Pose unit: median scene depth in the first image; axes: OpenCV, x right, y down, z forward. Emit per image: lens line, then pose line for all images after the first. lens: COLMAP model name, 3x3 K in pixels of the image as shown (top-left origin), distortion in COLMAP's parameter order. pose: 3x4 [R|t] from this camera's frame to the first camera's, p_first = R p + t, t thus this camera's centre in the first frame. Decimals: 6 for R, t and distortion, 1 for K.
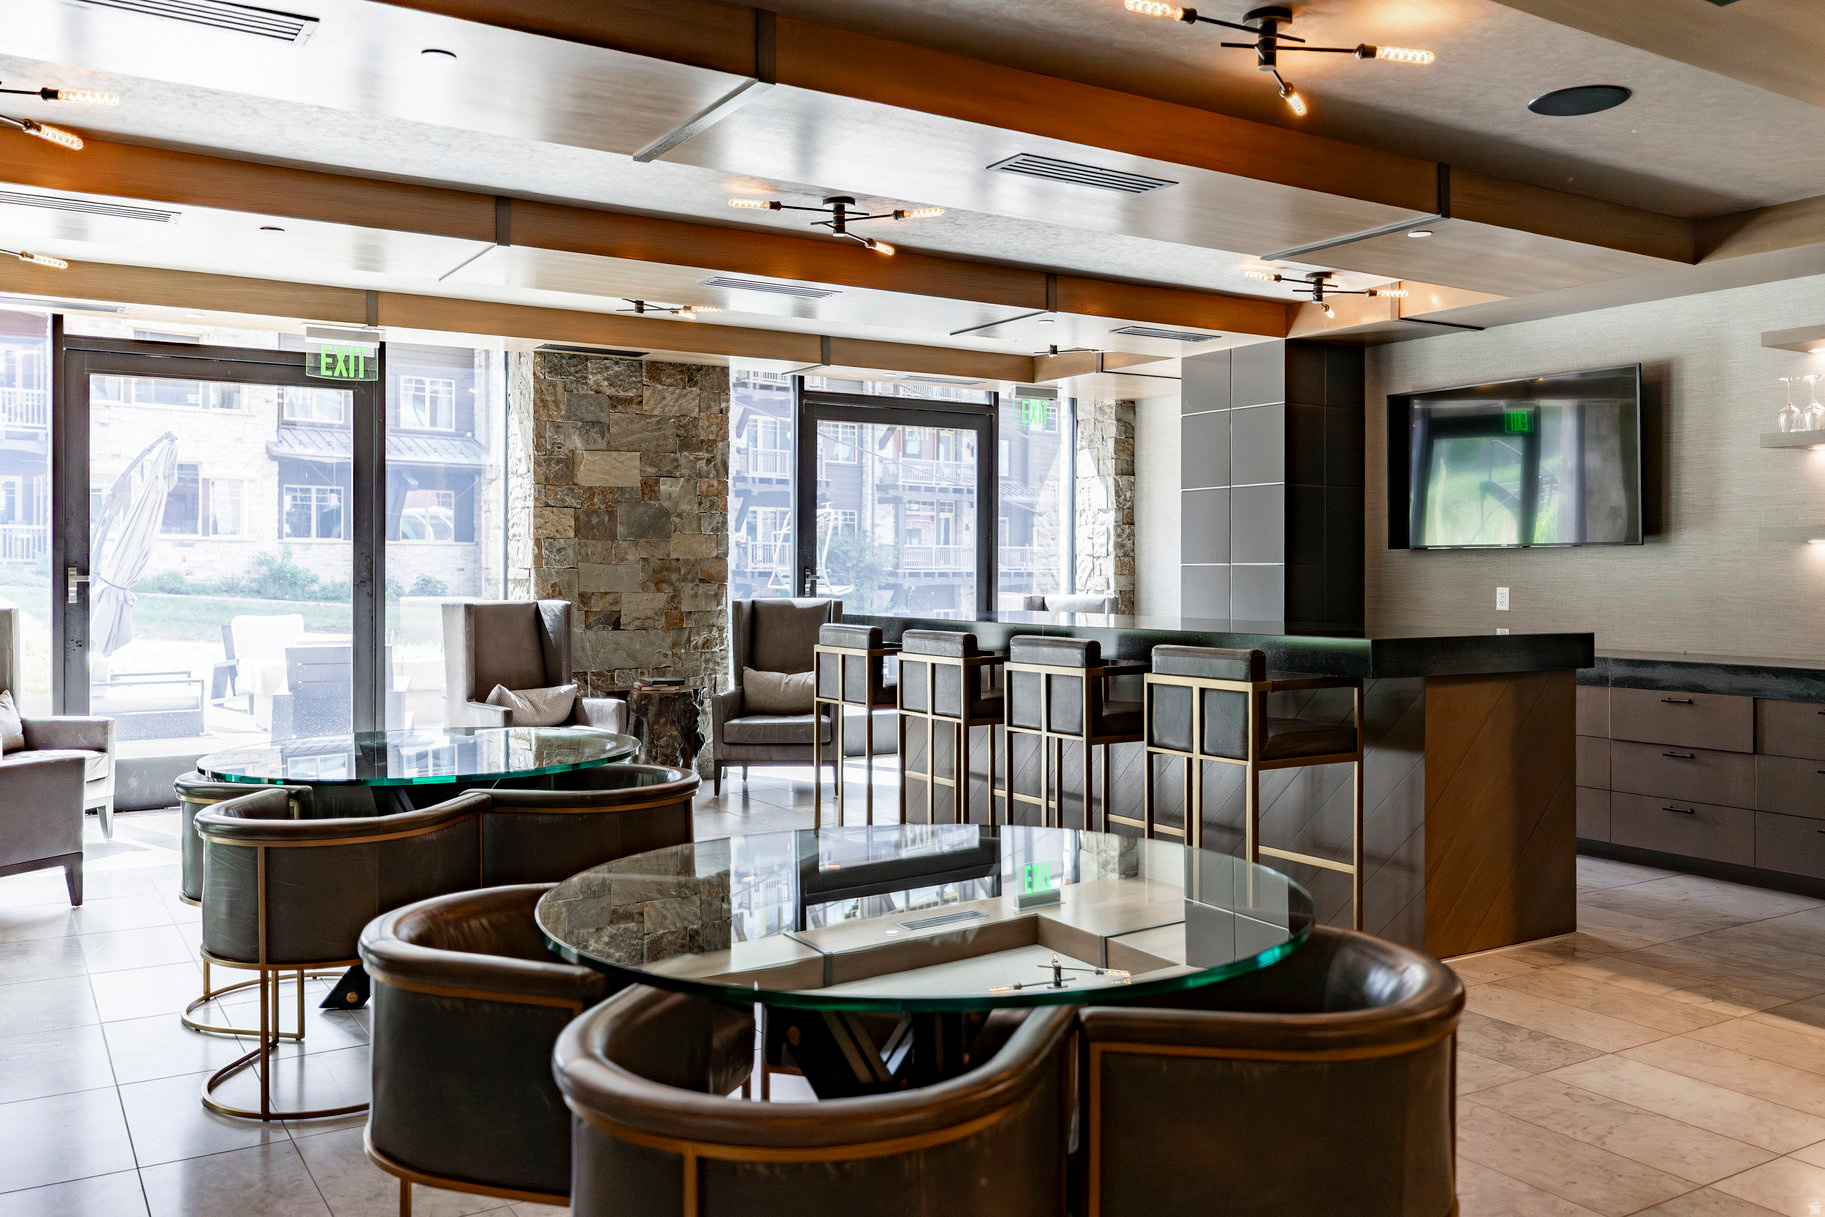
lens RADIAL K [[1479.1, 0, 913.2], [0, 1479.1, 602.7], [0, 0, 1]] dist [-0.006026, -0.001985]
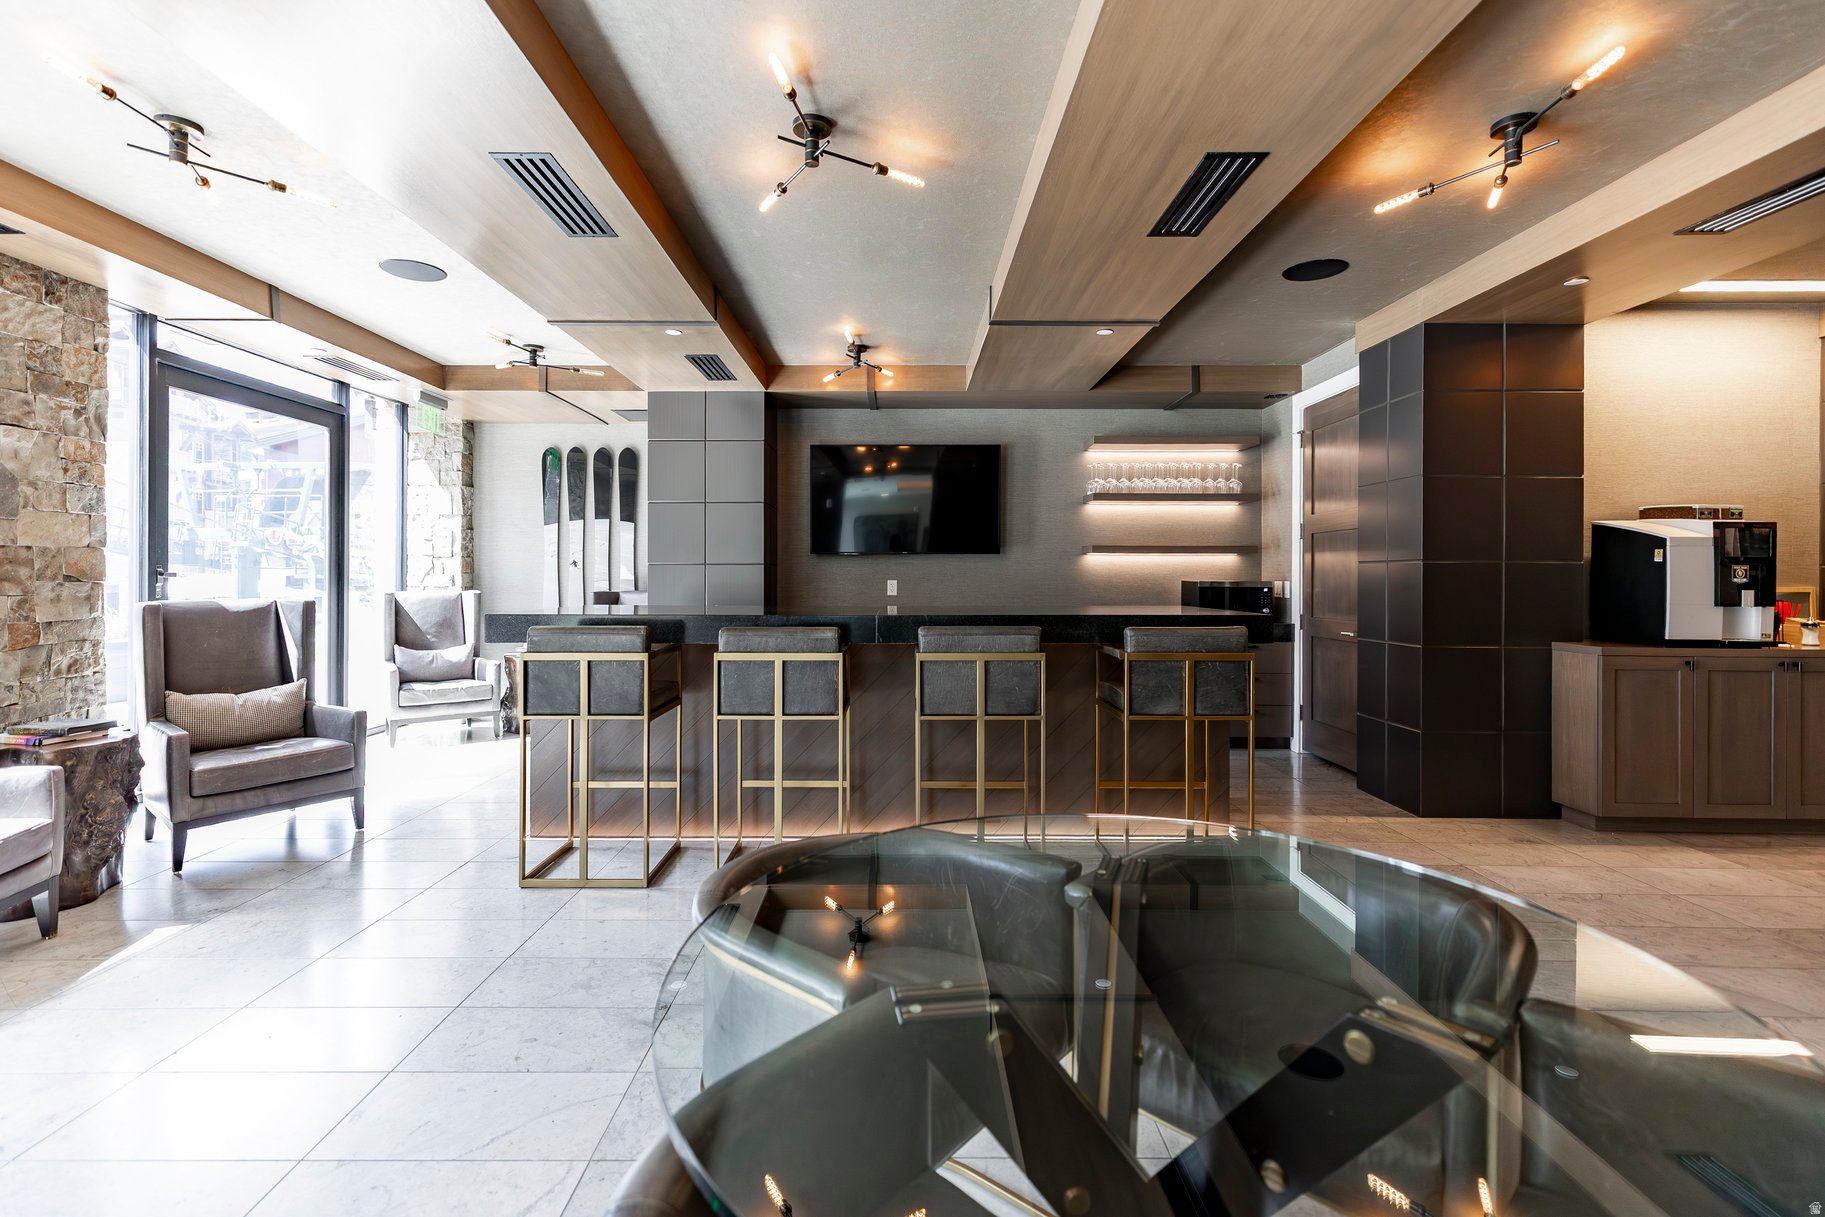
lens RADIAL K [[824.8, 0, 910.4], [0, 824.8, 591.7], [0, 0, 1]] dist [0.003079, -0.000309]
pose [[0.537134, -0.017283, 0.843320, -0.263670], [0.016929, 0.999810, 0.009708, -0.005374], [-0.843327, 0.009062, 0.537324, 0.442557]]
